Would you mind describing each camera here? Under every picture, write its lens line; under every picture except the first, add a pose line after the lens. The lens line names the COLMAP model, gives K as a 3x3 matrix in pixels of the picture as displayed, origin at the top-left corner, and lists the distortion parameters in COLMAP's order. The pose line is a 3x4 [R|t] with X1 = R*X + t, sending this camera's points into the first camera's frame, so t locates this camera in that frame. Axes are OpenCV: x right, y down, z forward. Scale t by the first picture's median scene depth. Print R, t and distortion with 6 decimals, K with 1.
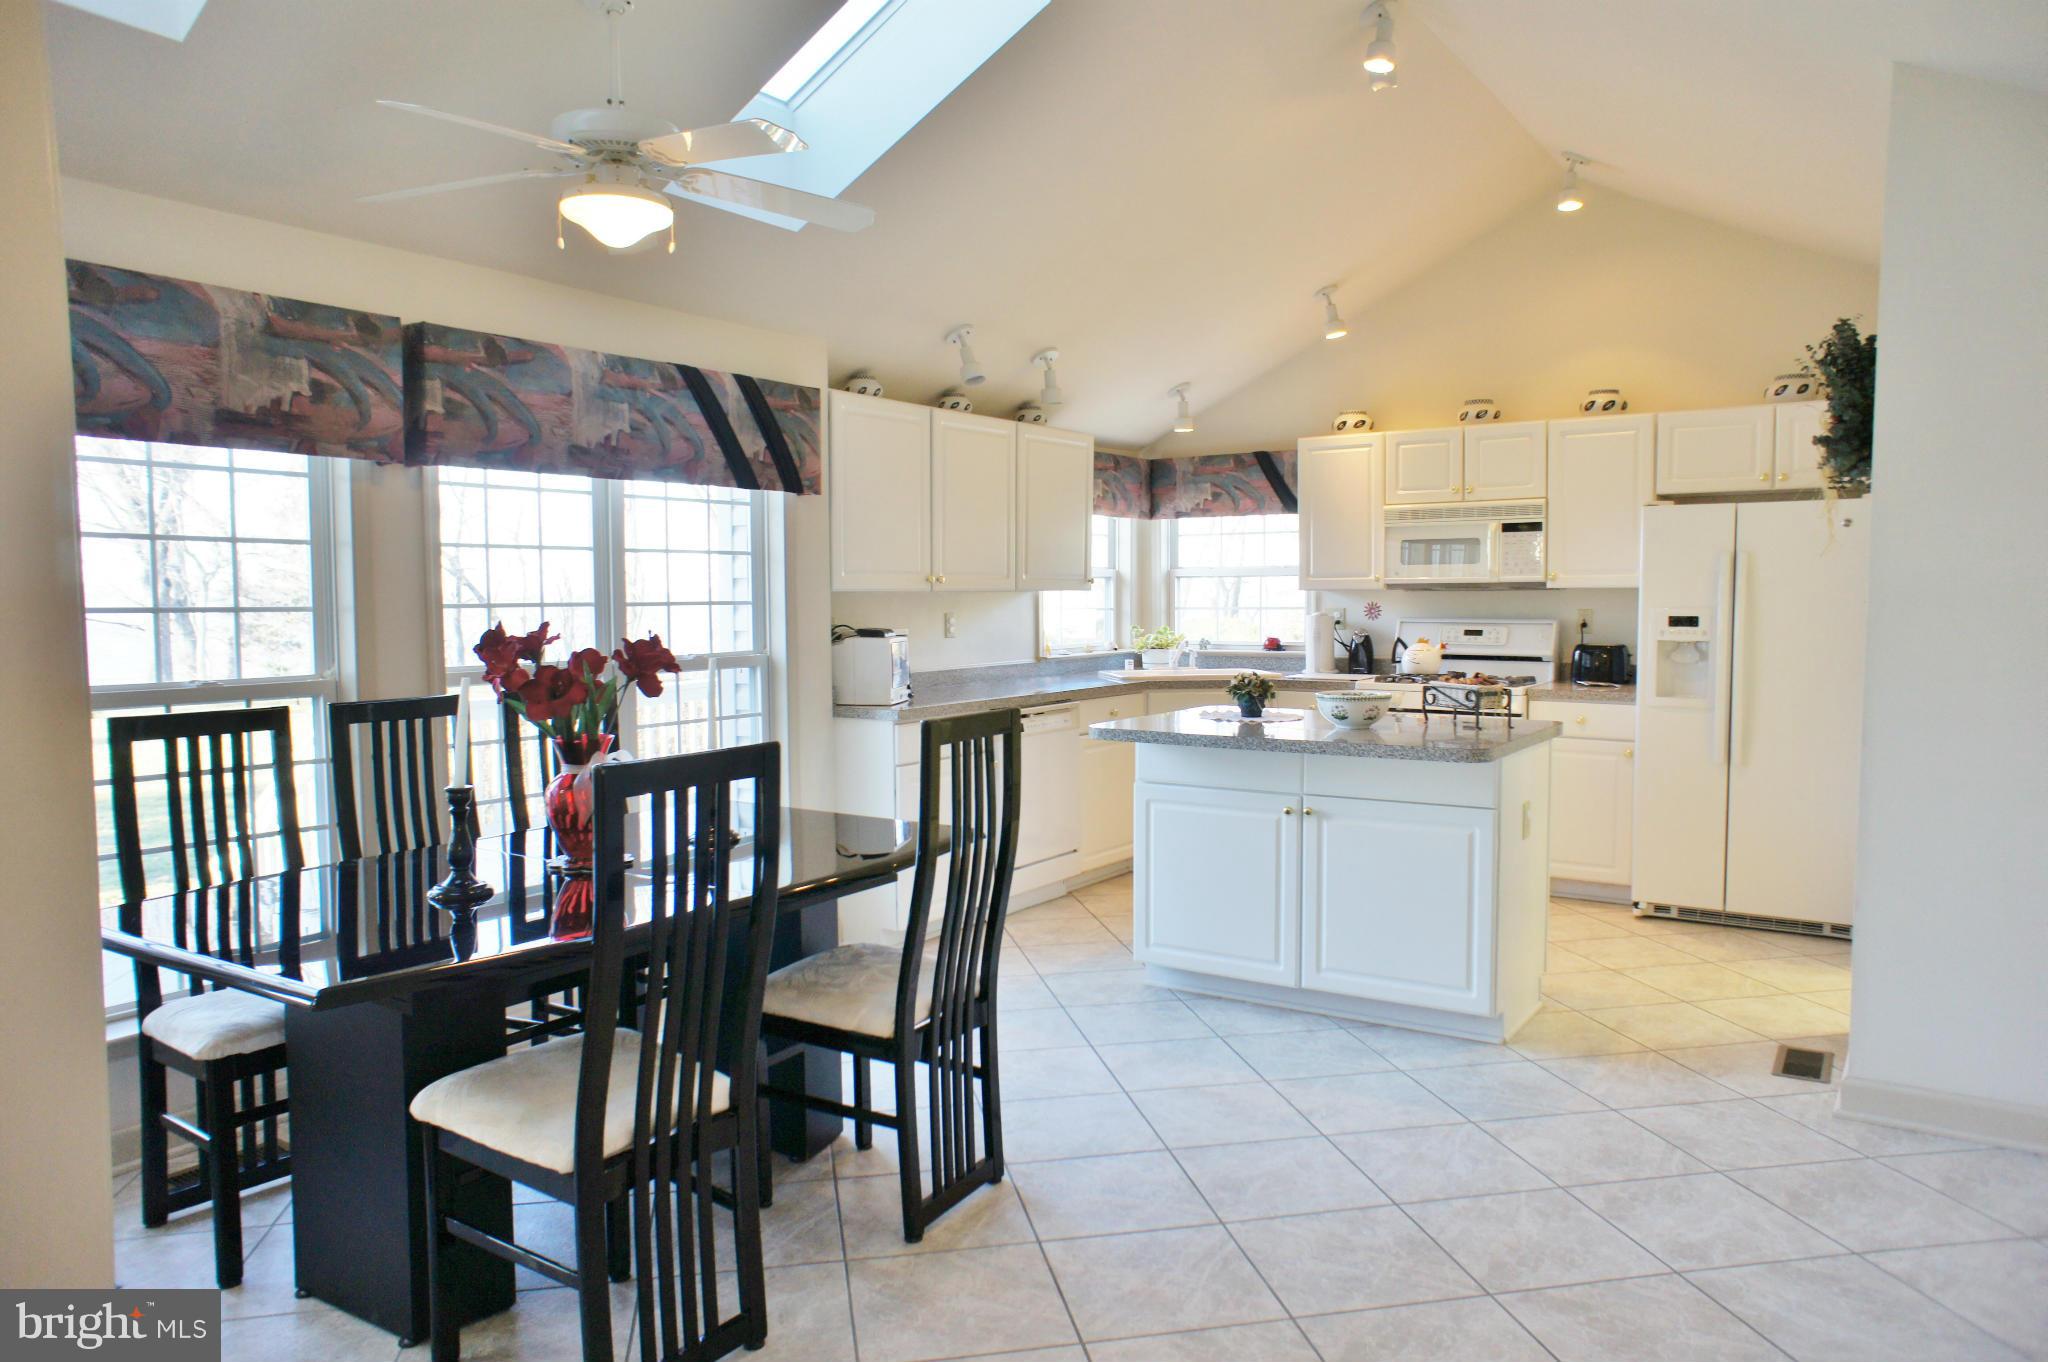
lens RADIAL K [[1391.9, 0, 1024.0], [0, 1391.9, 681.0], [0, 0, 1]] dist [-0.060000, 0.003725]
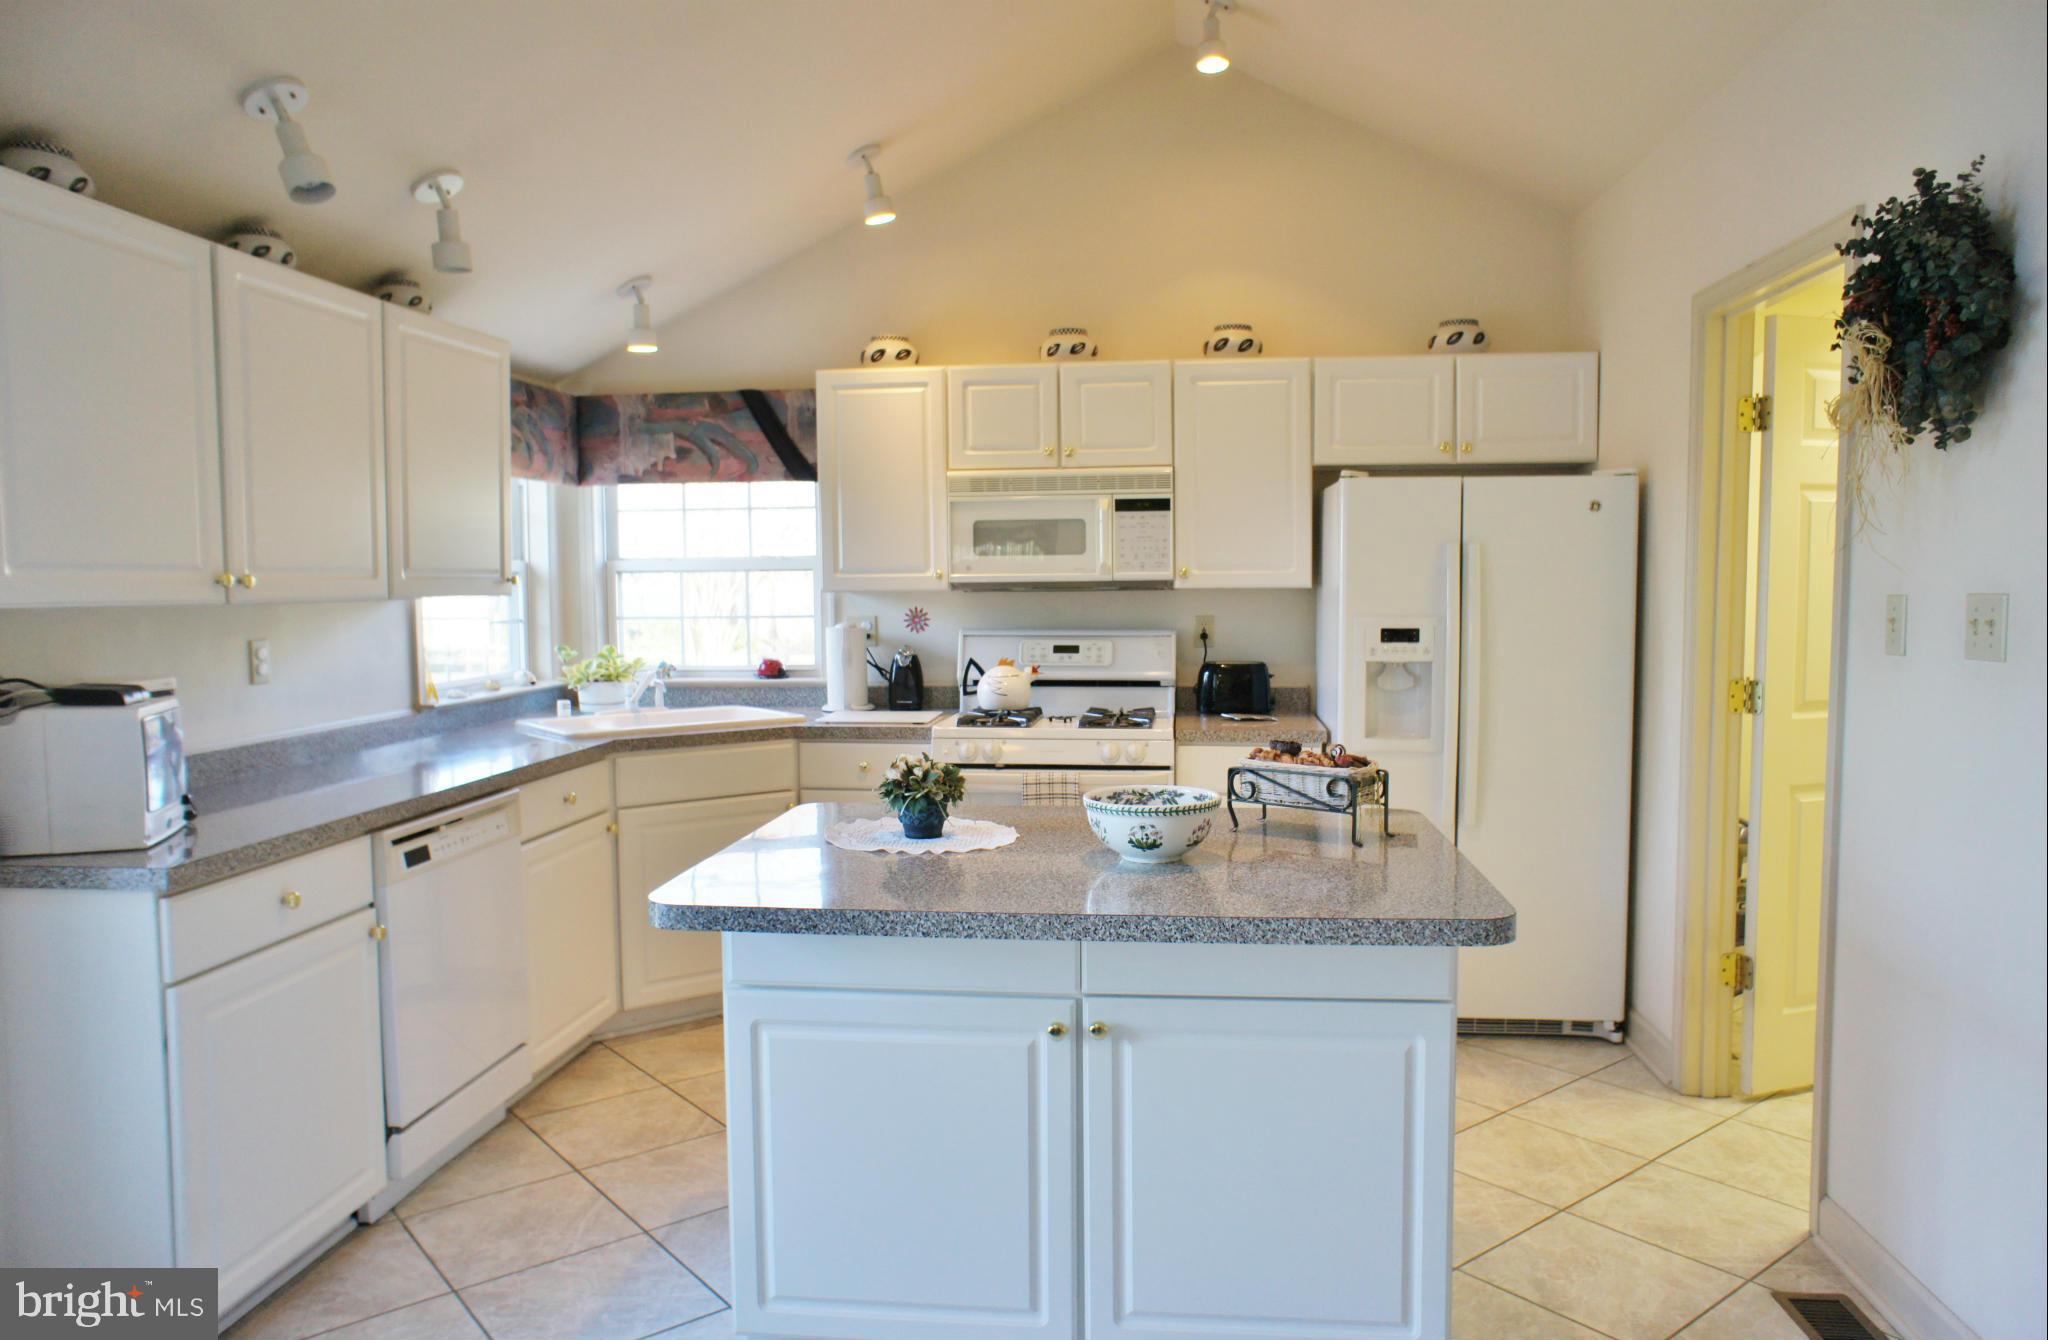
lens RADIAL K [[1390.4, 0, 1024.0], [0, 1390.4, 670.0], [0, 0, 1]] dist [-0.072541, 0.095195]
pose [[0.881333, -0.031332, 0.471456, -0.041031], [0.031111, 0.999482, 0.008265, -0.031097], [-0.471471, 0.007383, 0.881851, 0.368116]]
